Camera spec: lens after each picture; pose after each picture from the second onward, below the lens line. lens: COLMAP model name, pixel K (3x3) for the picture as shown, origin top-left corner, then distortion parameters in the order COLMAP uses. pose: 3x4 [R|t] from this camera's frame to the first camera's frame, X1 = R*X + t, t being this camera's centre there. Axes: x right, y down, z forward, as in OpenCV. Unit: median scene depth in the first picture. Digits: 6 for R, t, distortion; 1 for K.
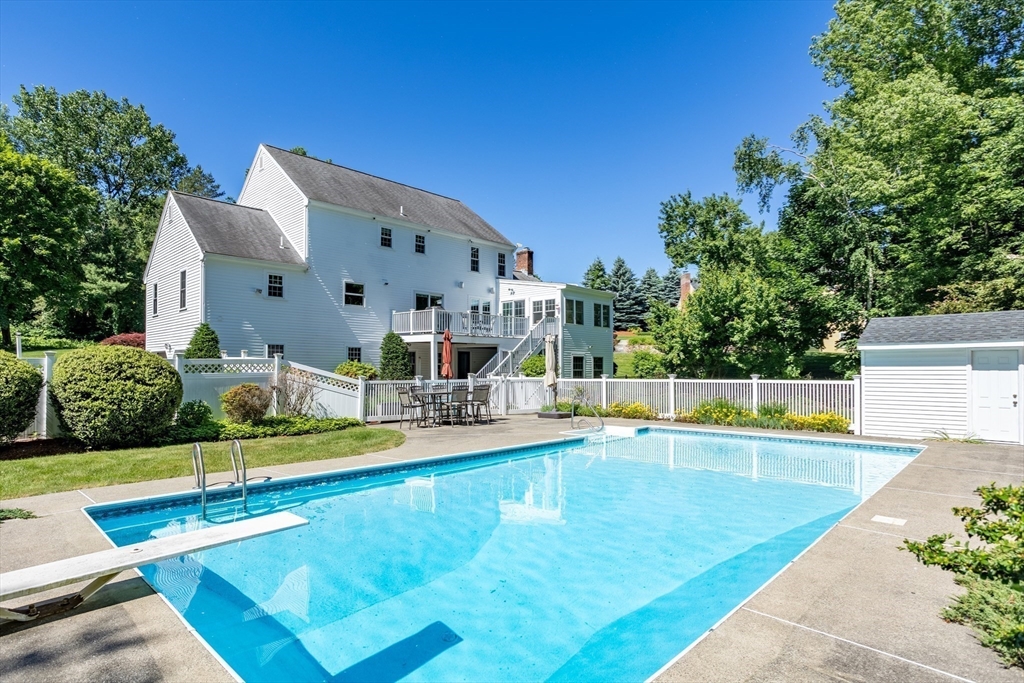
lens RADIAL K [[520.6, 0, 520.9], [0, 520.6, 329.2], [0, 0, 1]] dist [-0.053099, 0.029752]
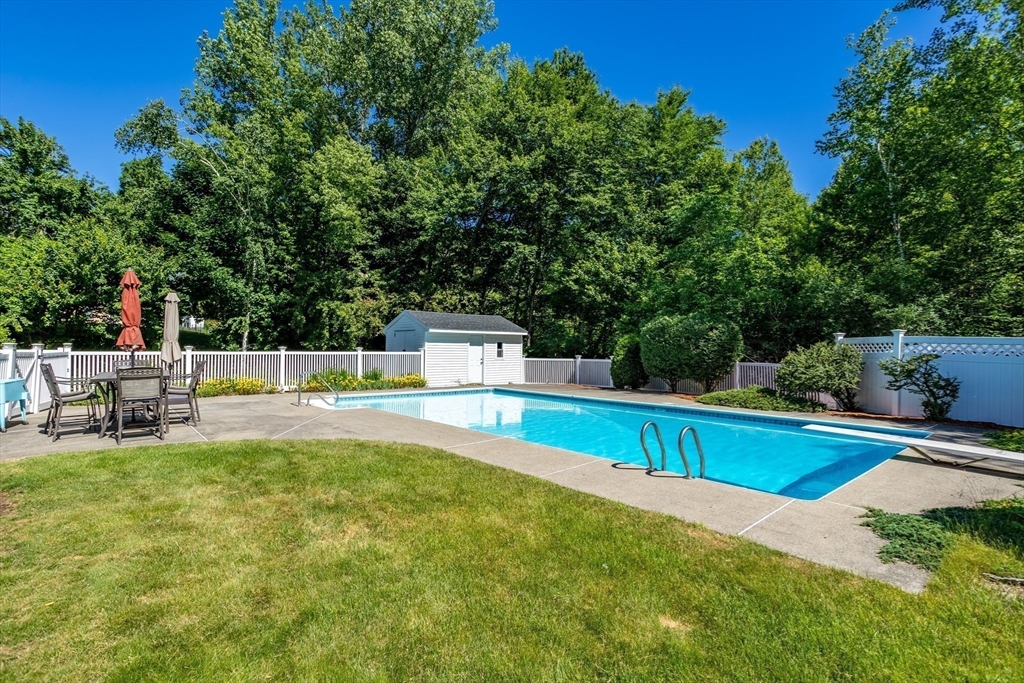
lens RADIAL K [[493.6, 0, 524.2], [0, 493.6, 343.3], [0, 0, 1]] dist [-0.044988, 0.023869]
pose [[0.092030, 0.008621, 0.995719, -0.375064], [-0.087160, 0.996194, -0.000570, 0.025739], [-0.991934, -0.086734, 0.092431, 0.287253]]
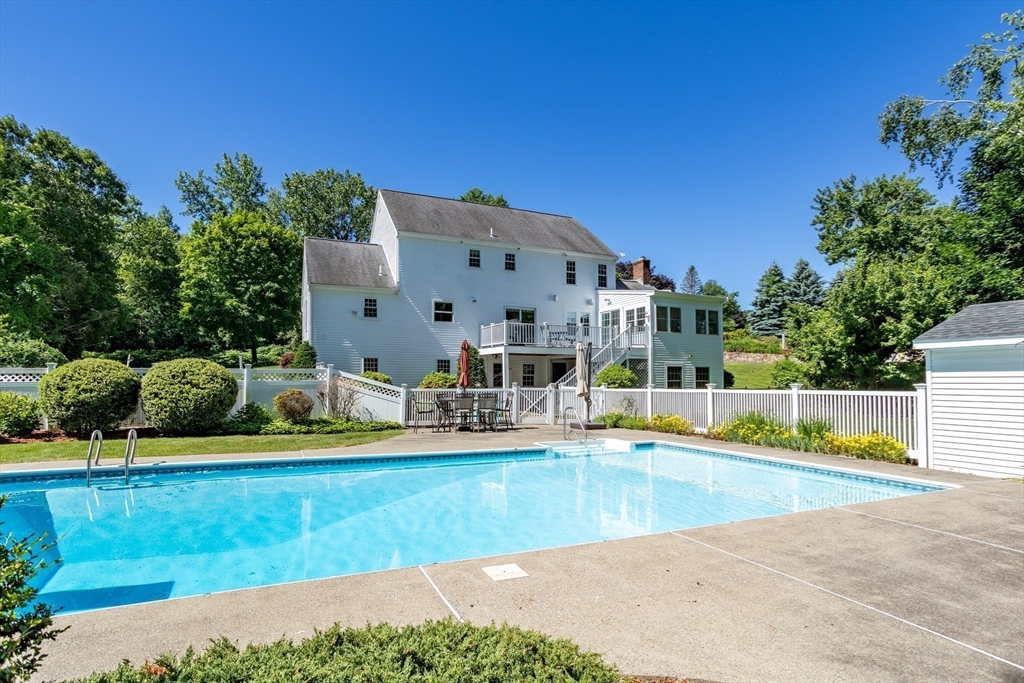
lens RADIAL K [[493.6, 0, 524.2], [0, 493.6, 343.3], [0, 0, 1]] dist [-0.044988, 0.023869]
pose [[0.922978, -0.028480, -0.383797, 0.202159], [0.026830, 0.999593, -0.009654, 0.012028], [0.383916, -0.001387, 0.923367, 0.075682]]
